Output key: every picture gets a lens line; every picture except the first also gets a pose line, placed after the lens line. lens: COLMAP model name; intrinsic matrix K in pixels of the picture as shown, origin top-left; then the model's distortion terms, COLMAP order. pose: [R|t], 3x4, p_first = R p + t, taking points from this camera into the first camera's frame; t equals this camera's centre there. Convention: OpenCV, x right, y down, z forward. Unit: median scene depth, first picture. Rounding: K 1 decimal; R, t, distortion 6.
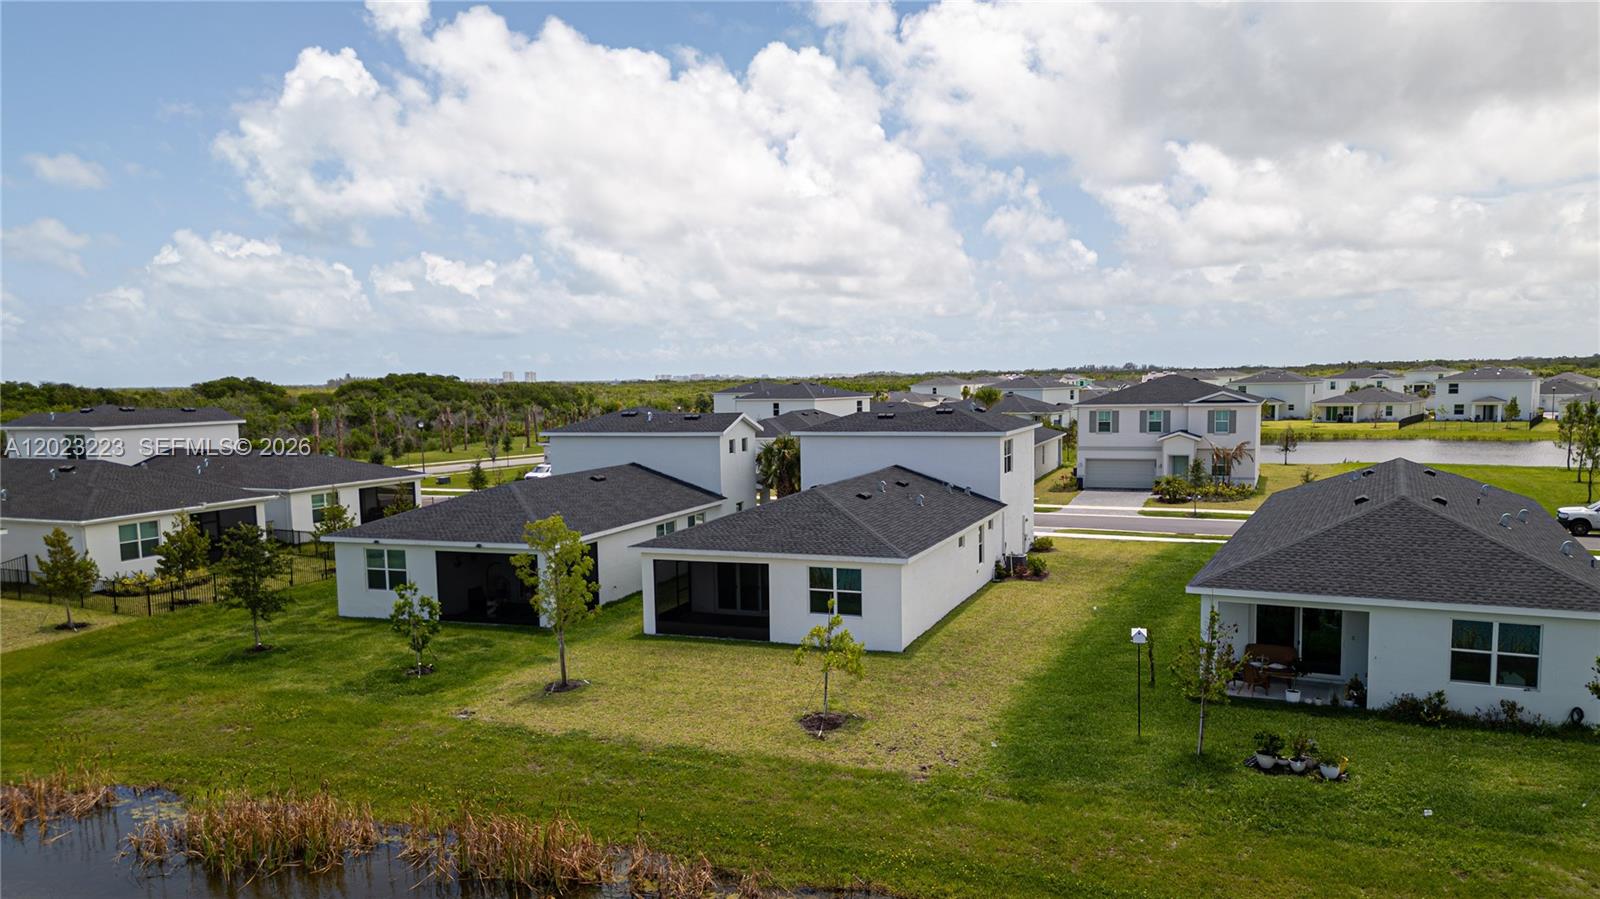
lens RADIAL K [[1136.9, 0, 804.3], [0, 1136.9, 500.7], [0, 0, 1]] dist [0.076840, -0.079111]
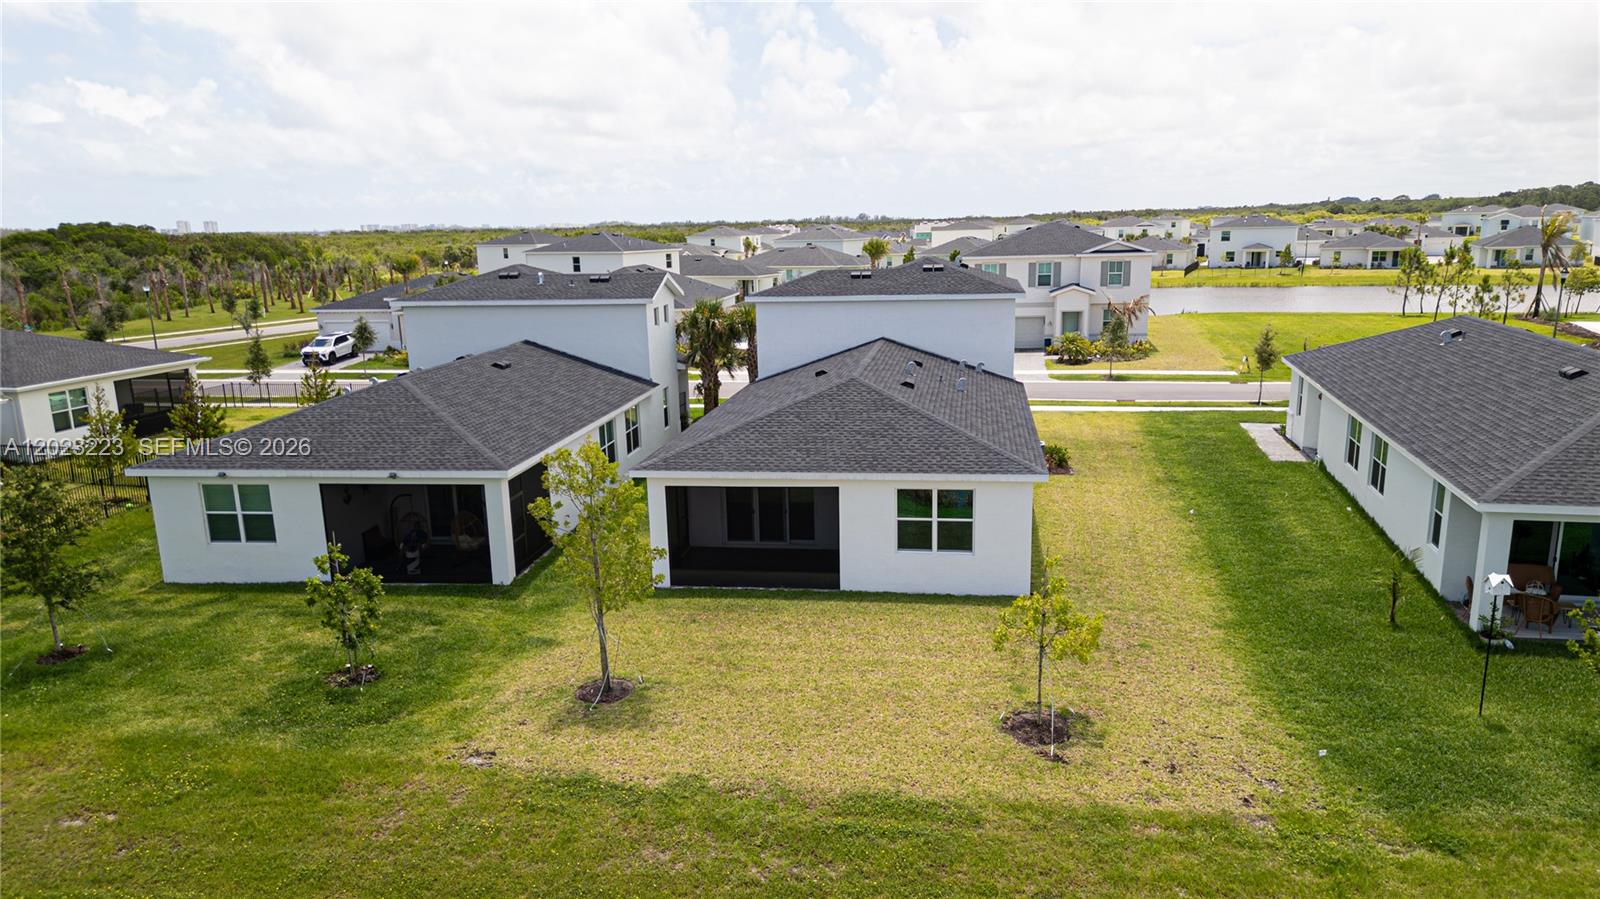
lens RADIAL K [[1136.9, 0, 804.3], [0, 1136.9, 500.7], [0, 0, 1]] dist [0.076840, -0.079111]
pose [[0.973591, -0.057409, 0.220961, -0.212706], [0.029035, 0.991143, 0.129584, -0.030388], [-0.226444, -0.119747, 0.966635, 0.295119]]
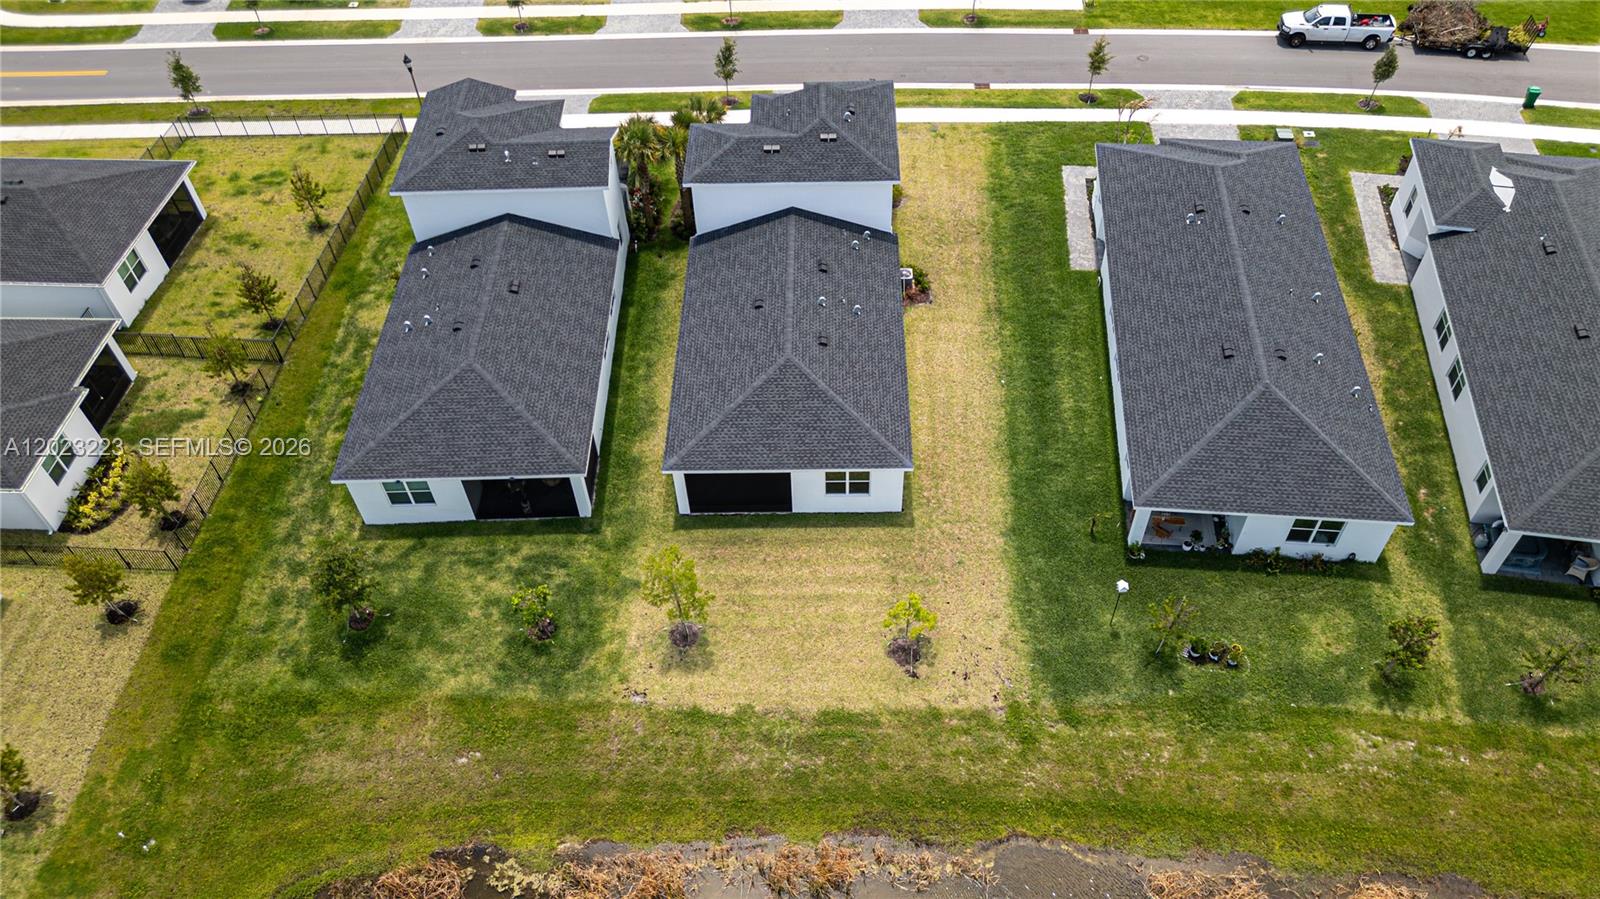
lens RADIAL K [[1136.9, 0, 804.3], [0, 1136.9, 500.7], [0, 0, 1]] dist [0.076840, -0.079111]
pose [[0.934123, -0.274260, 0.228462, -0.301023], [0.048574, 0.731753, 0.679837, -0.738222], [-0.353630, -0.623954, 0.696870, 0.125818]]
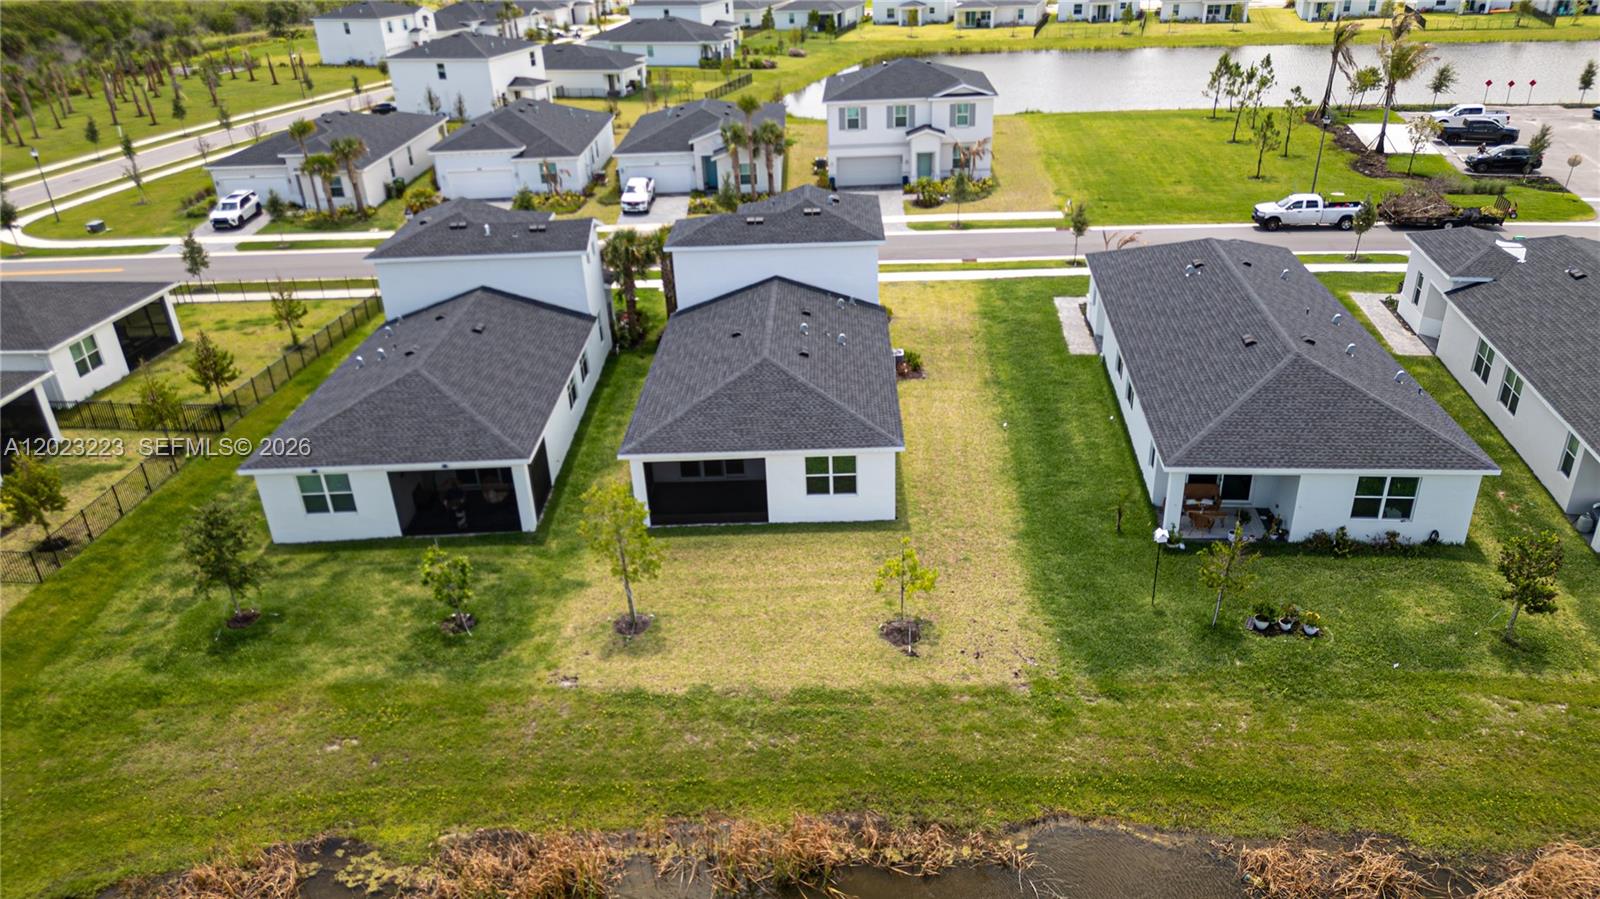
lens RADIAL K [[1131.7, 0, 804.2], [0, 1131.7, 499.0], [0, 0, 1]] dist [0.085211, -0.084793]
pose [[0.936658, -0.180340, 0.300247, -0.318495], [0.061595, 0.928707, 0.365664, -0.290008], [-0.344785, -0.324008, 0.880989, 0.041520]]
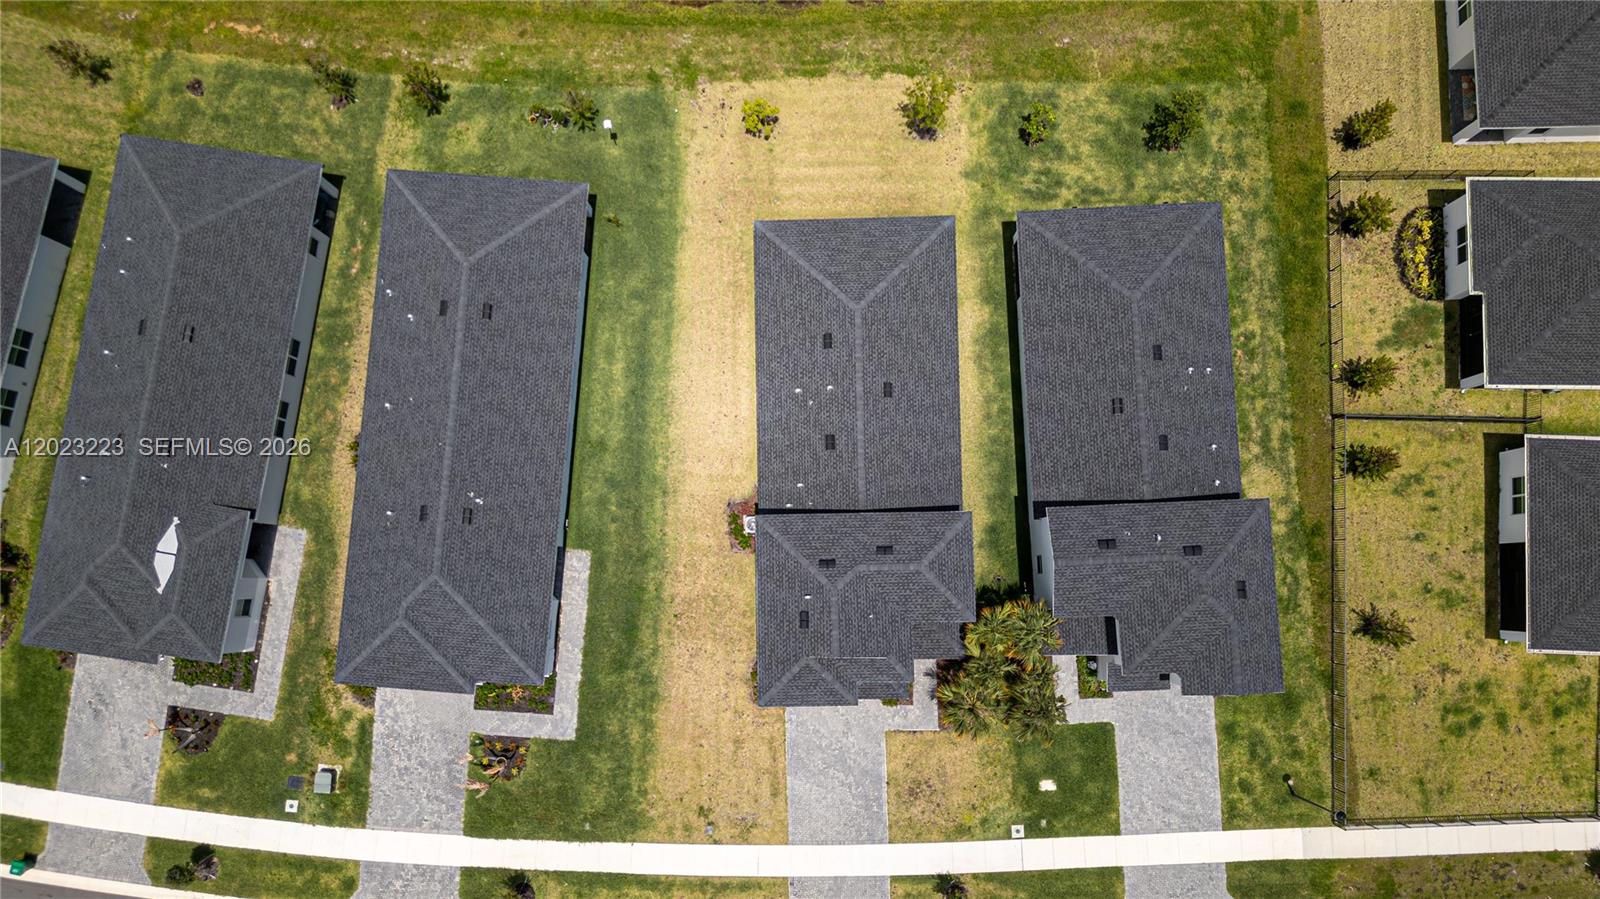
lens RADIAL K [[1136.9, 0, 804.3], [0, 1136.9, 500.7], [0, 0, 1]] dist [0.076840, -0.079111]
pose [[-0.922659, 0.385616, -0.000082, 0.165953], [-0.012369, -0.029381, 0.999492, -1.461497], [0.385417, 0.922192, 0.031879, 1.249214]]
